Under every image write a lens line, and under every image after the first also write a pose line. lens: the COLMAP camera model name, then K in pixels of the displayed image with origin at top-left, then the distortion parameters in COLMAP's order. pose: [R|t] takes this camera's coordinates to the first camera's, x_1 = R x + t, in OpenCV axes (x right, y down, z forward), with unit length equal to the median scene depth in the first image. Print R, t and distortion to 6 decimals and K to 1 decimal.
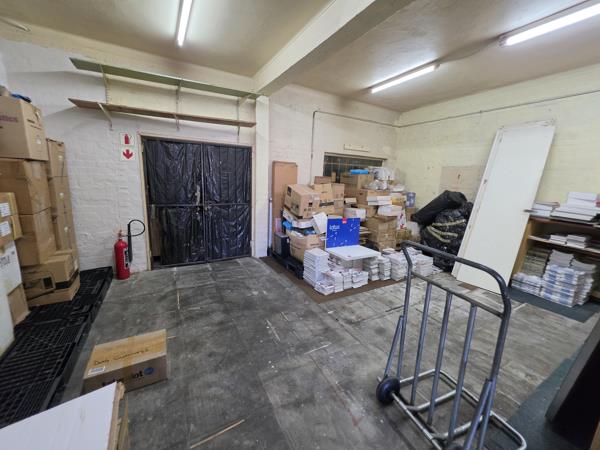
lens RADIAL K [[239.0, 0, 297.0], [0, 239.0, 220.1], [0, 0, 1]] dist [-0.002401, 0.000136]
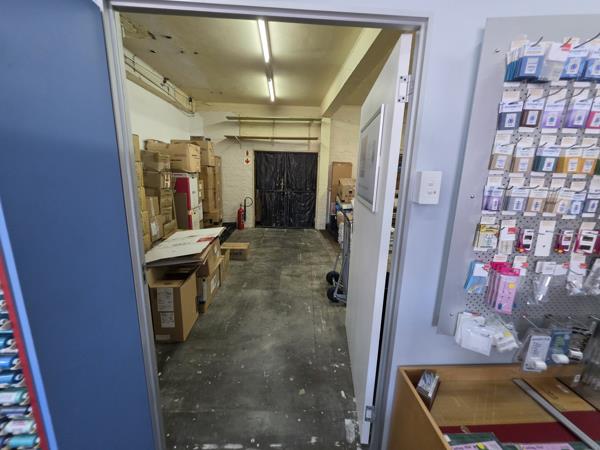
lens RADIAL K [[239.0, 0, 297.0], [0, 239.0, 220.1], [0, 0, 1]] dist [-0.002401, 0.000136]
pose [[0.892553, 0.076796, -0.444355, 0.452946], [-0.074632, 0.996960, 0.022390, 0.098980], [0.444723, 0.013179, 0.895571, -0.438209]]
